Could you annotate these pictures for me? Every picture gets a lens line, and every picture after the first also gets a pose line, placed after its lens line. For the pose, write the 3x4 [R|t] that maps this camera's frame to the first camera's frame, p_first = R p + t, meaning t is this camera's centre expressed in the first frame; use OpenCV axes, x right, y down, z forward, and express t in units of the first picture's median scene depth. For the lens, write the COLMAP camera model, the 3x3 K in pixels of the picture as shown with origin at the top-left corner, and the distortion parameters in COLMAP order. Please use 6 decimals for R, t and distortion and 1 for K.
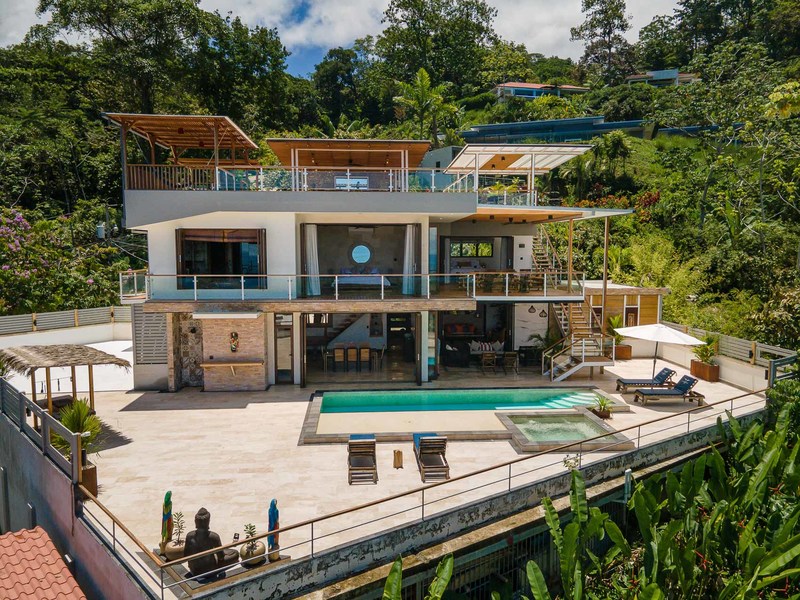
lens RADIAL K [[563.7, 0, 400.0], [0, 563.7, 300.0], [0, 0, 1]] dist [0.042253, 0.002383]
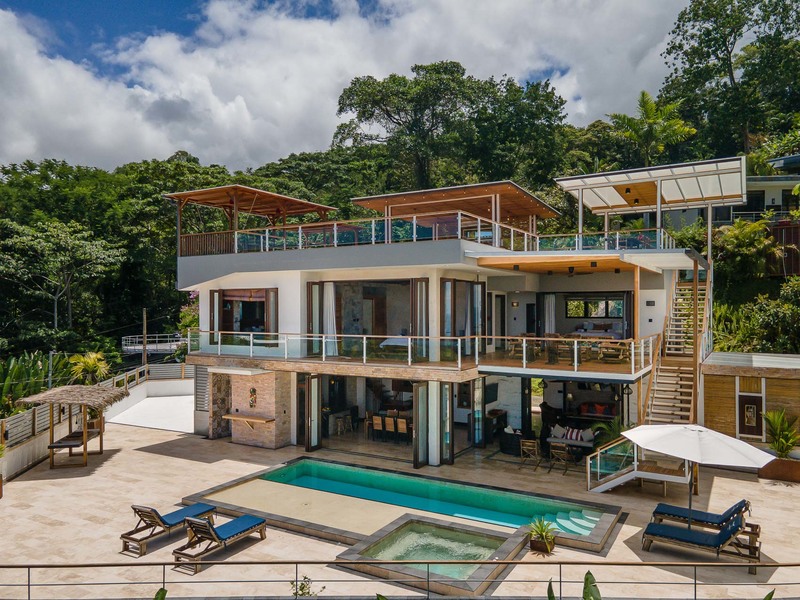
lens RADIAL K [[588.8, 0, 396.2], [0, 588.8, 323.4], [0, 0, 1]] dist [0.036152, 0.000922]
pose [[0.832392, 0.014441, -0.554000, 0.518385], [-0.051382, 0.997366, -0.051204, -0.018633], [0.551801, 0.071087, 0.830941, 0.243287]]
